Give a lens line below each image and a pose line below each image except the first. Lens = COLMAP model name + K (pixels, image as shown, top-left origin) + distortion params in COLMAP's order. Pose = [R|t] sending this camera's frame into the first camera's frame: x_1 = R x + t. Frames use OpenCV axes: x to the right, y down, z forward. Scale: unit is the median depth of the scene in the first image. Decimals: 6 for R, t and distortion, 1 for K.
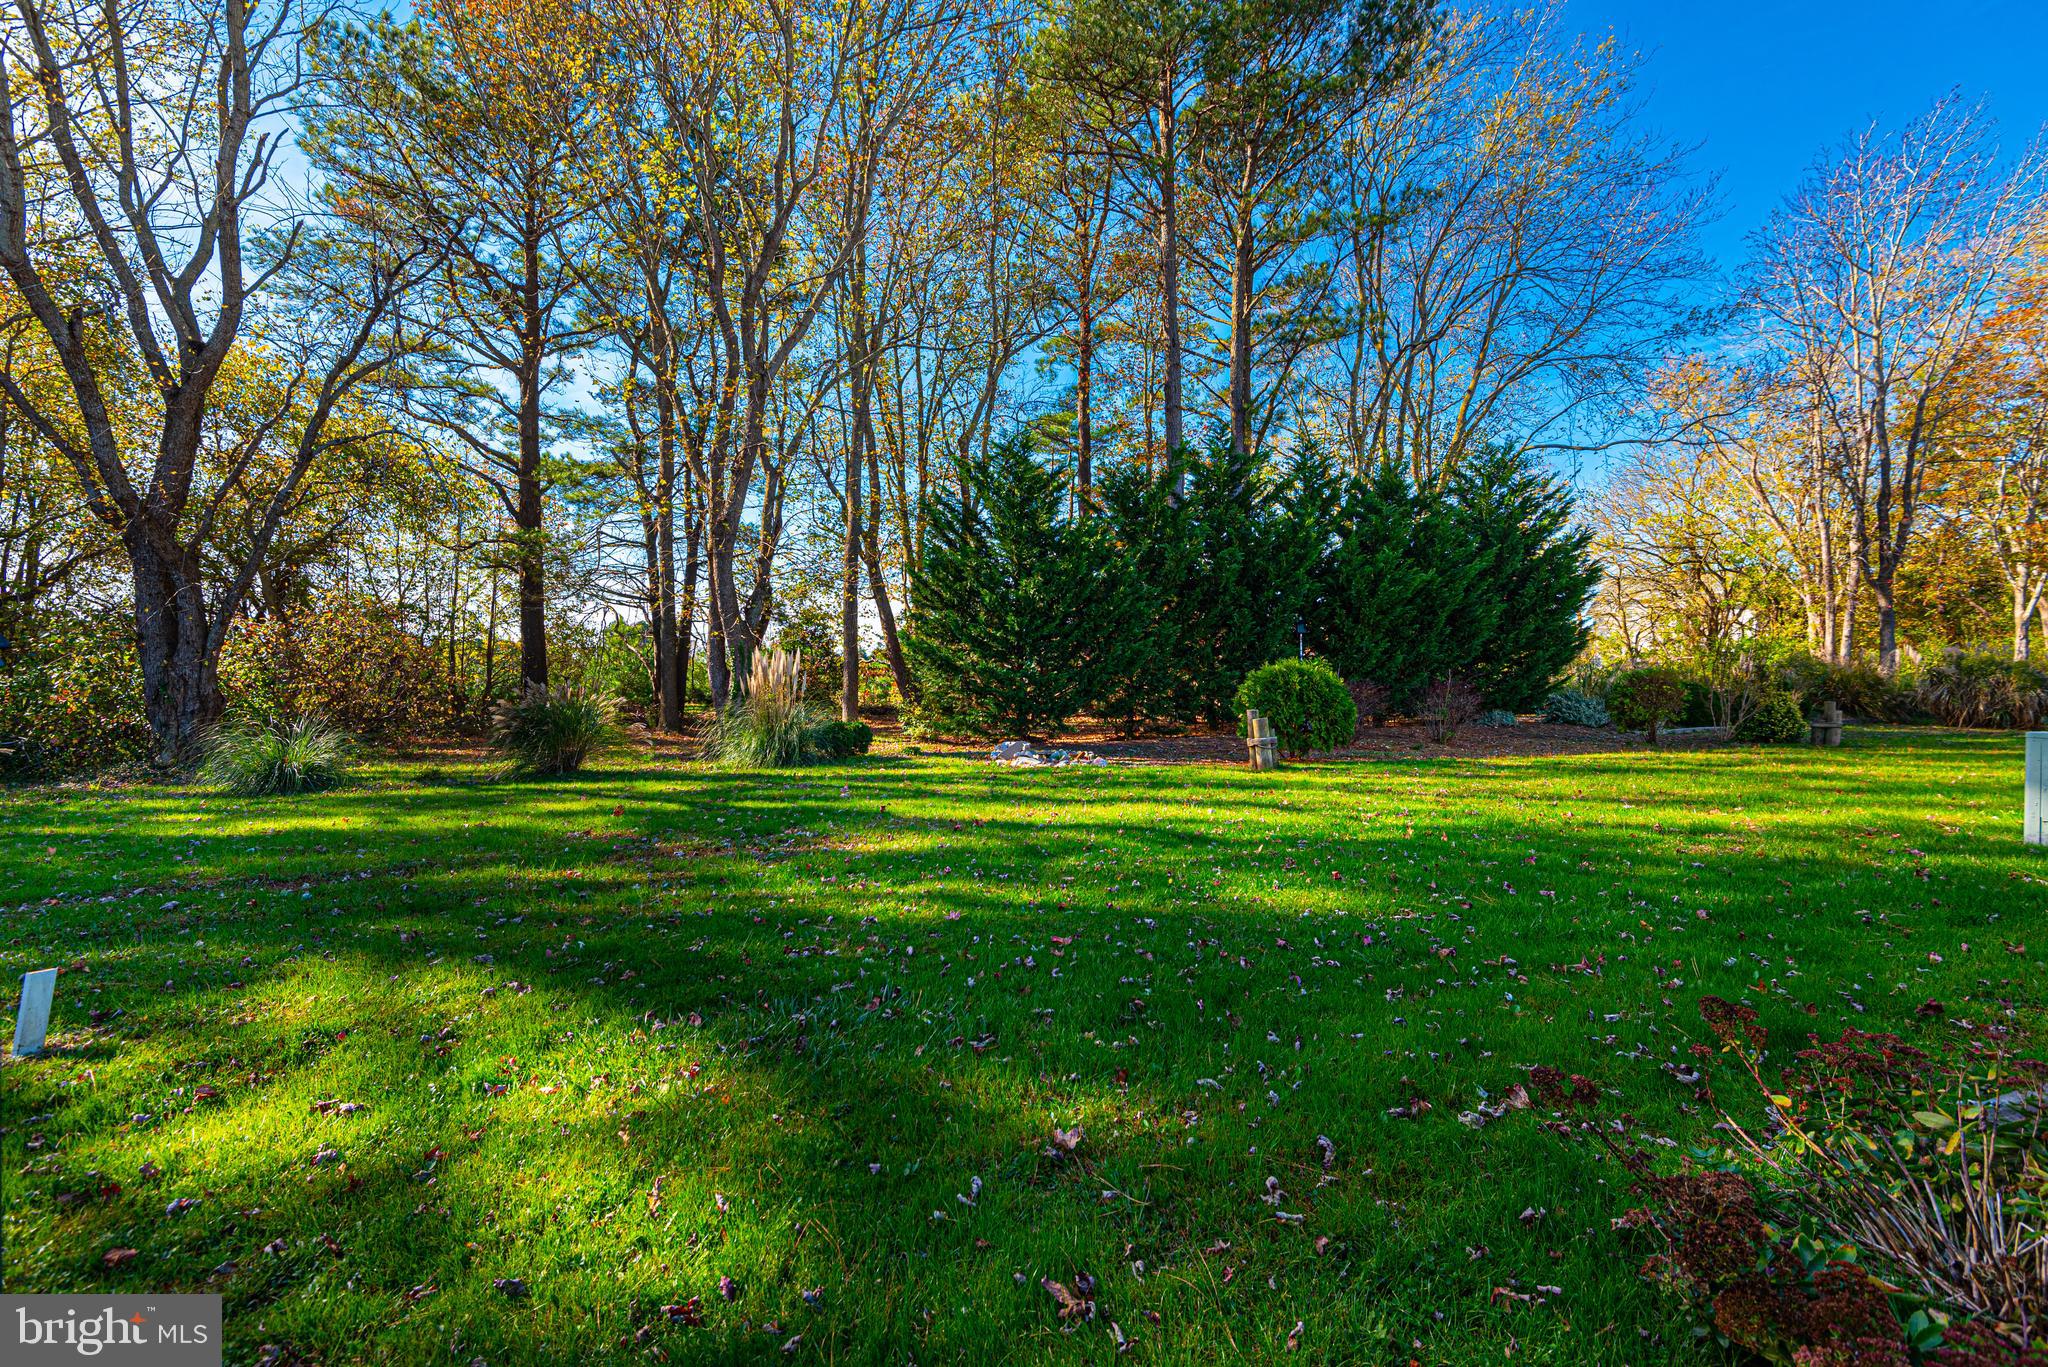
lens RADIAL K [[935.6, 0, 1023.3], [0, 935.6, 682.8], [0, 0, 1]] dist [0.030043, -0.013404]
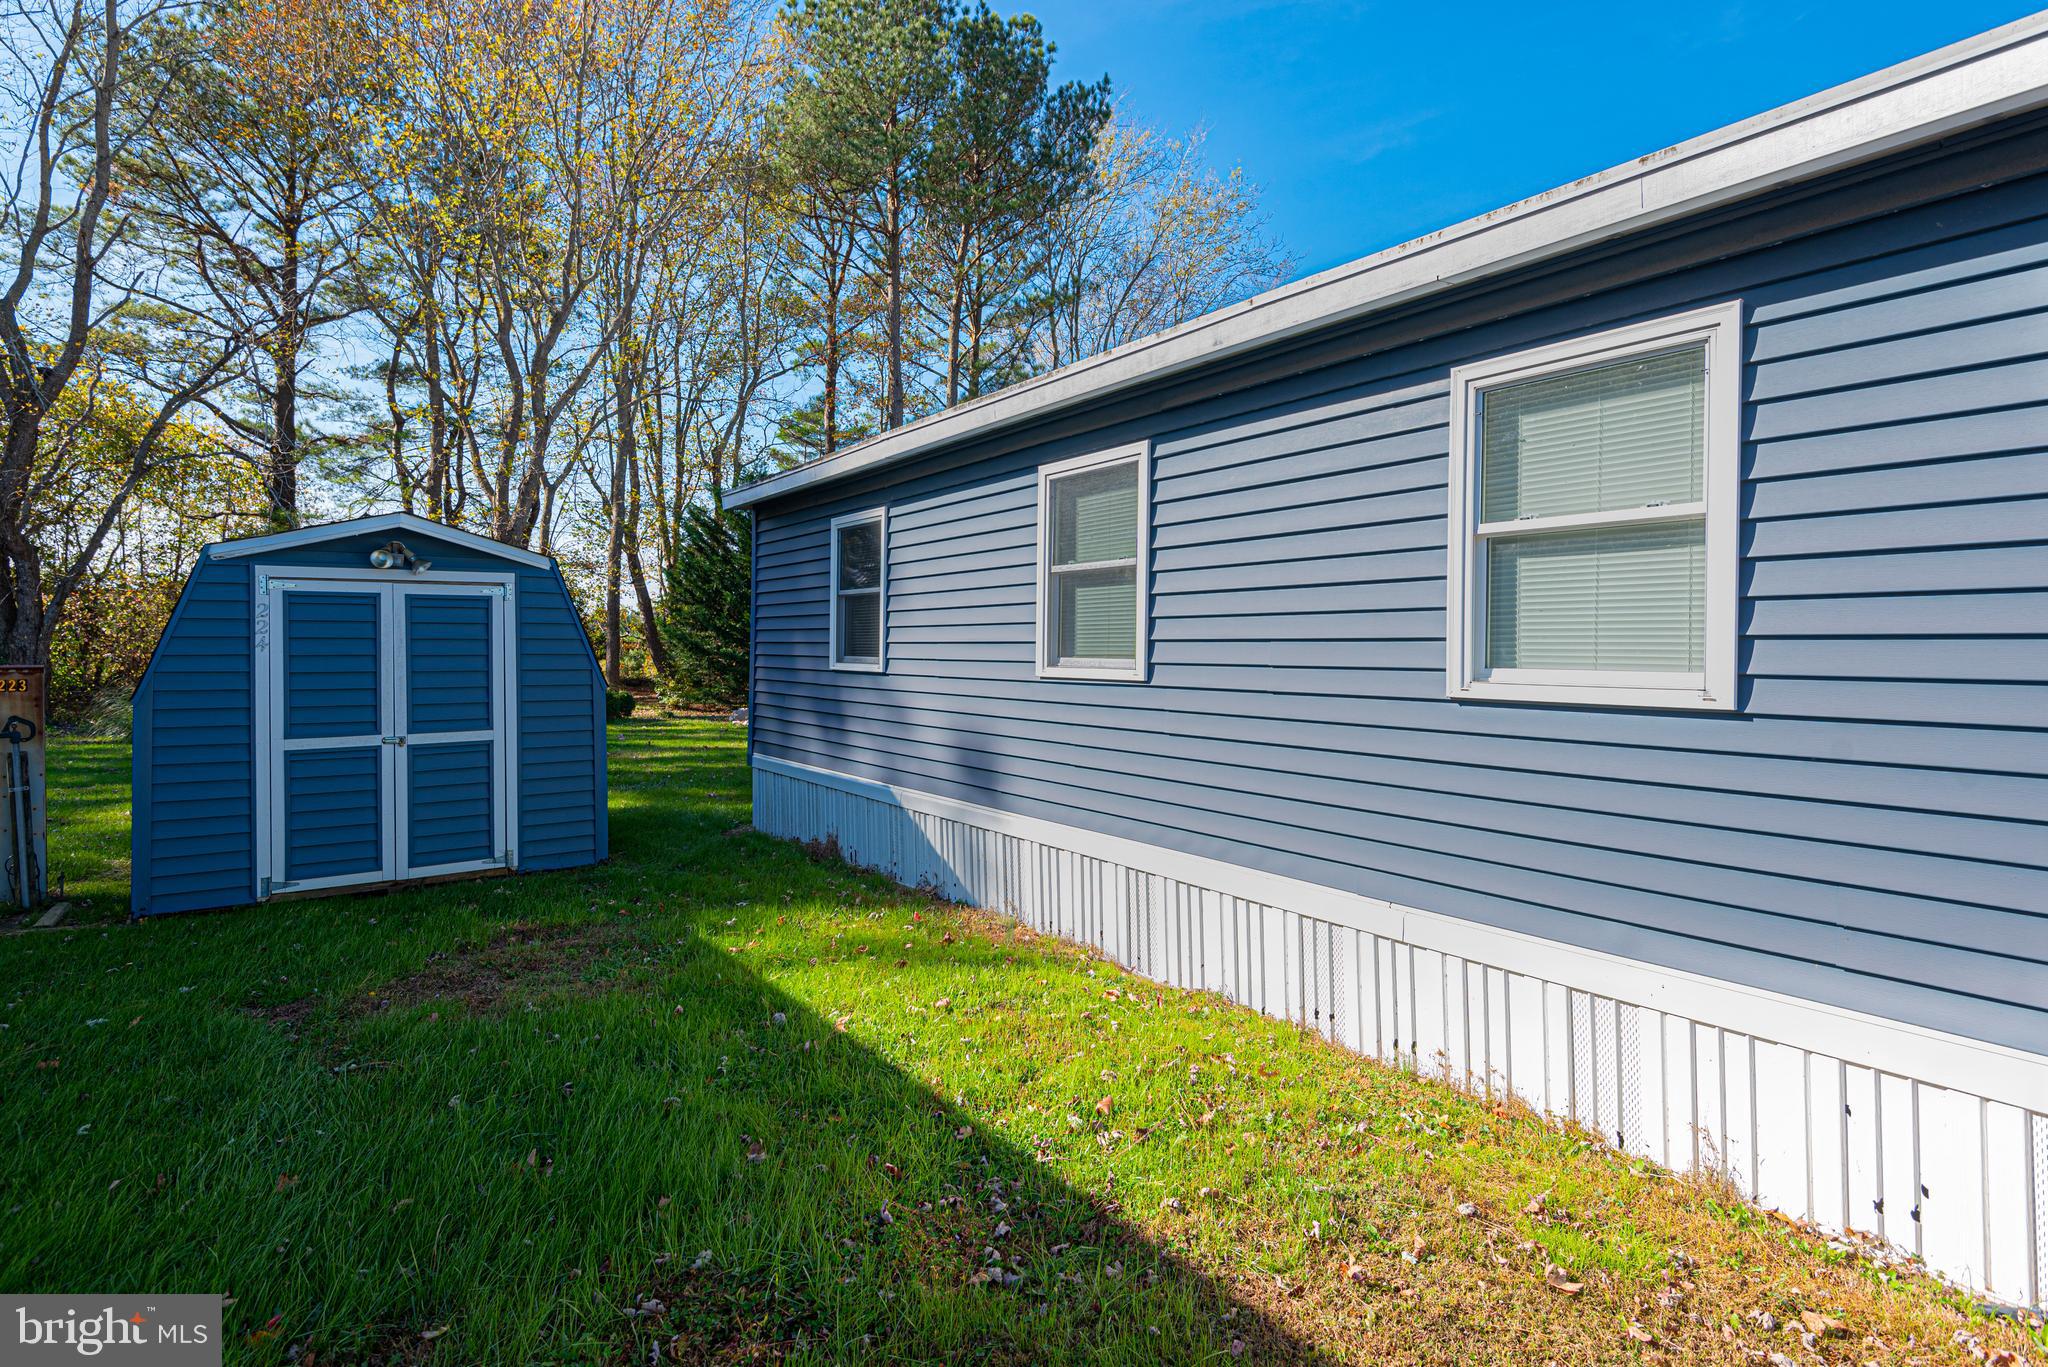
lens RADIAL K [[1039.3, 0, 1008.6], [0, 1039.3, 650.7], [0, 0, 1]] dist [0.024516, -0.012253]
pose [[0.979601, 0.016024, 0.200312, 0.036434], [-0.016062, 0.999870, -0.001437, -0.014788], [-0.200309, -0.001810, 0.979731, -0.341856]]
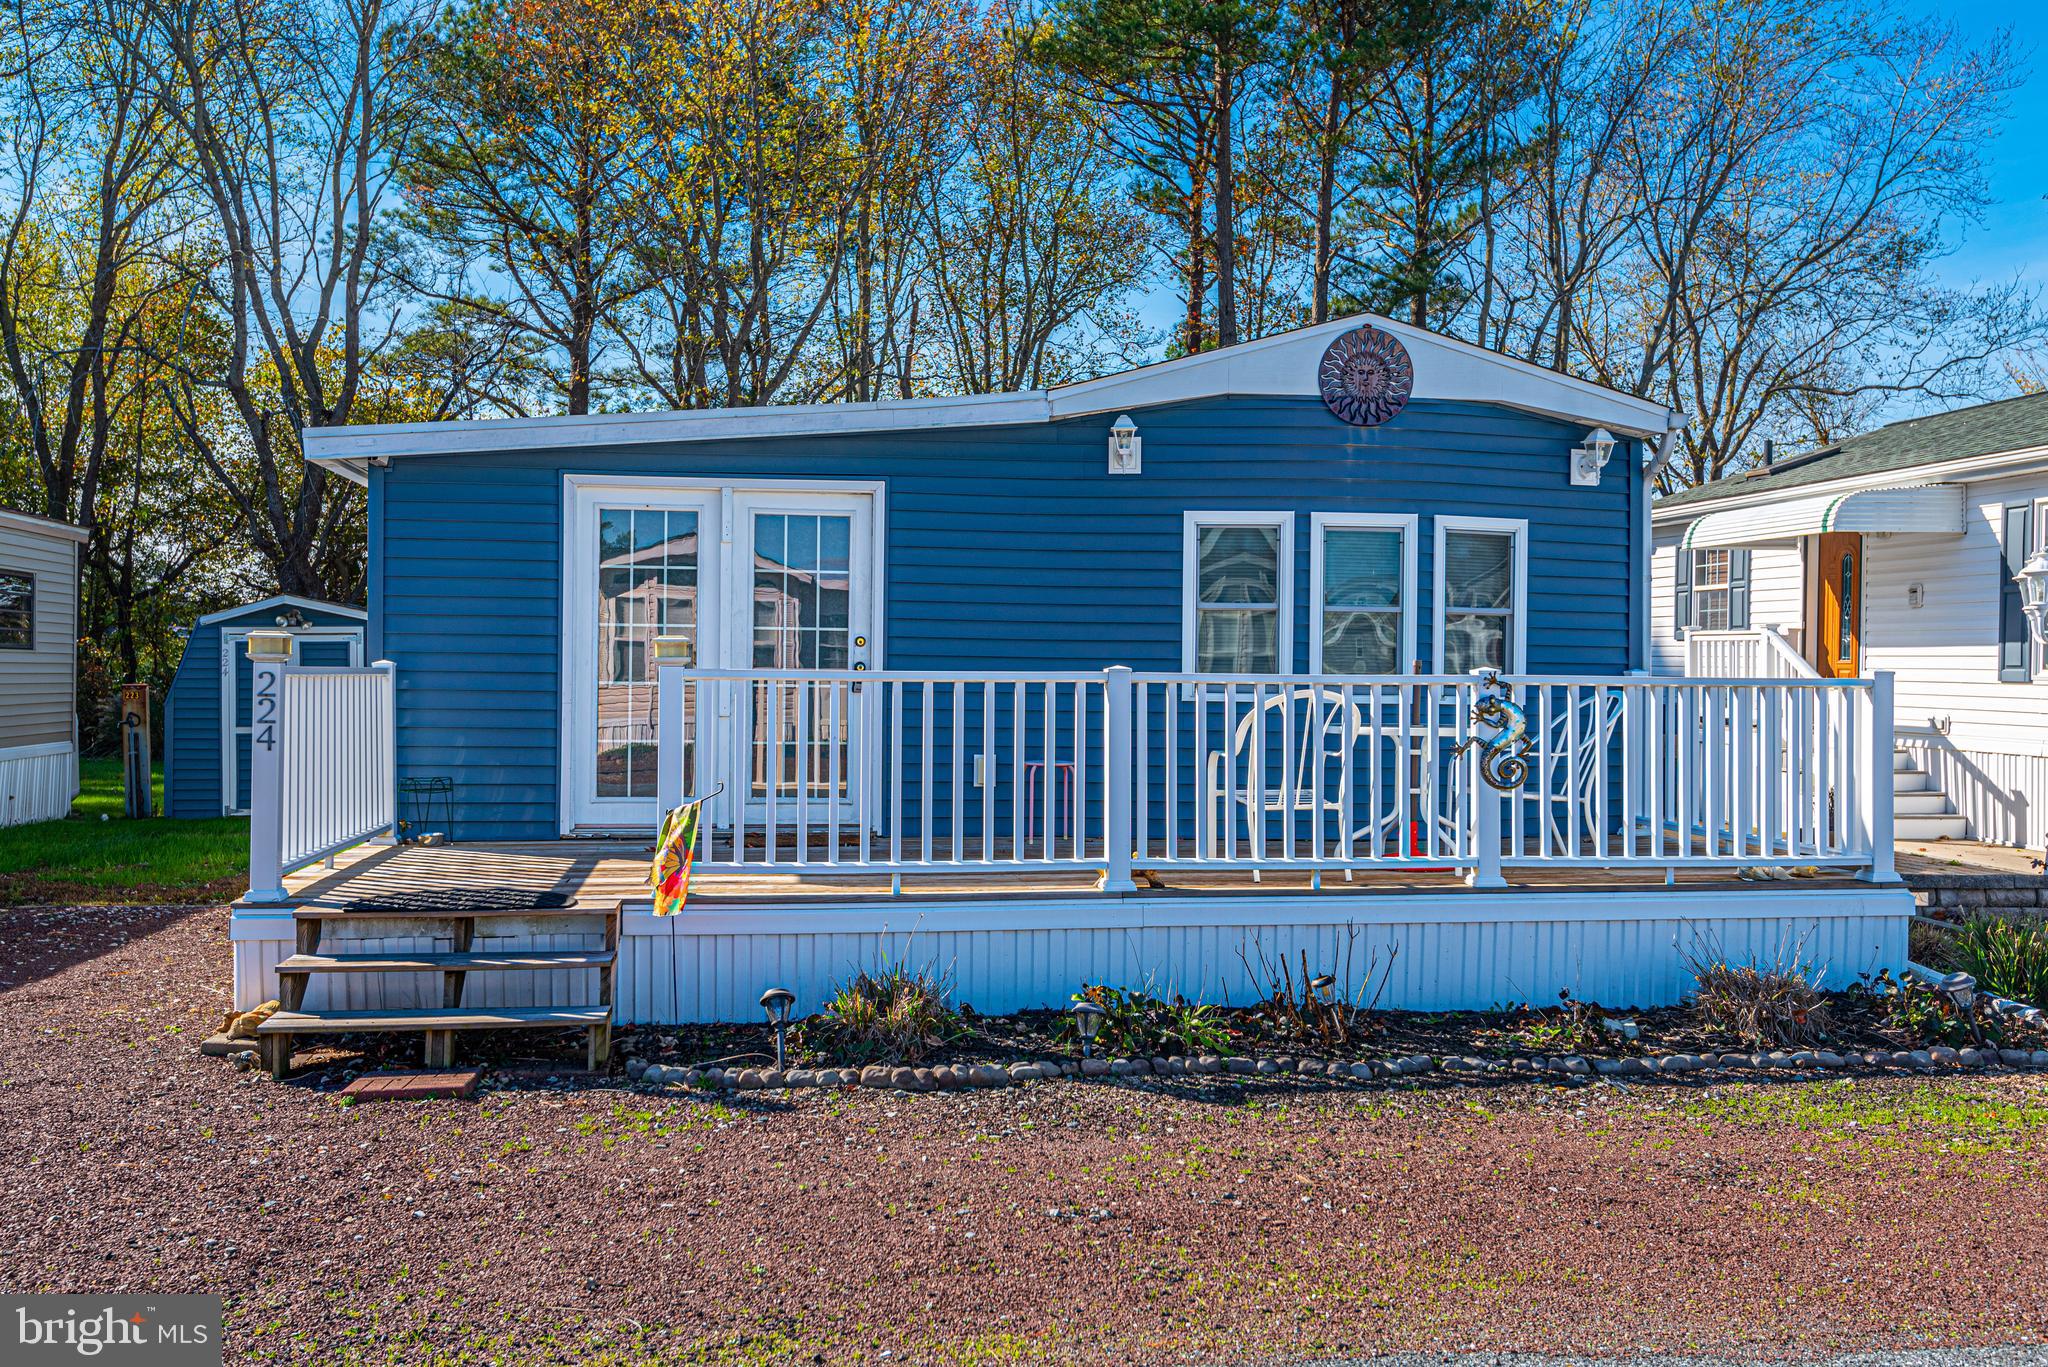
lens RADIAL K [[1818.8, 0, 1022.0], [0, 1818.8, 685.0], [0, 0, 1]] dist [0.028922, -0.012205]
pose [[0.963663, 0.017881, -0.266521, 0.436606], [-0.015565, 0.999821, 0.010800, -0.021928], [0.266666, -0.006260, 0.963769, -0.707843]]
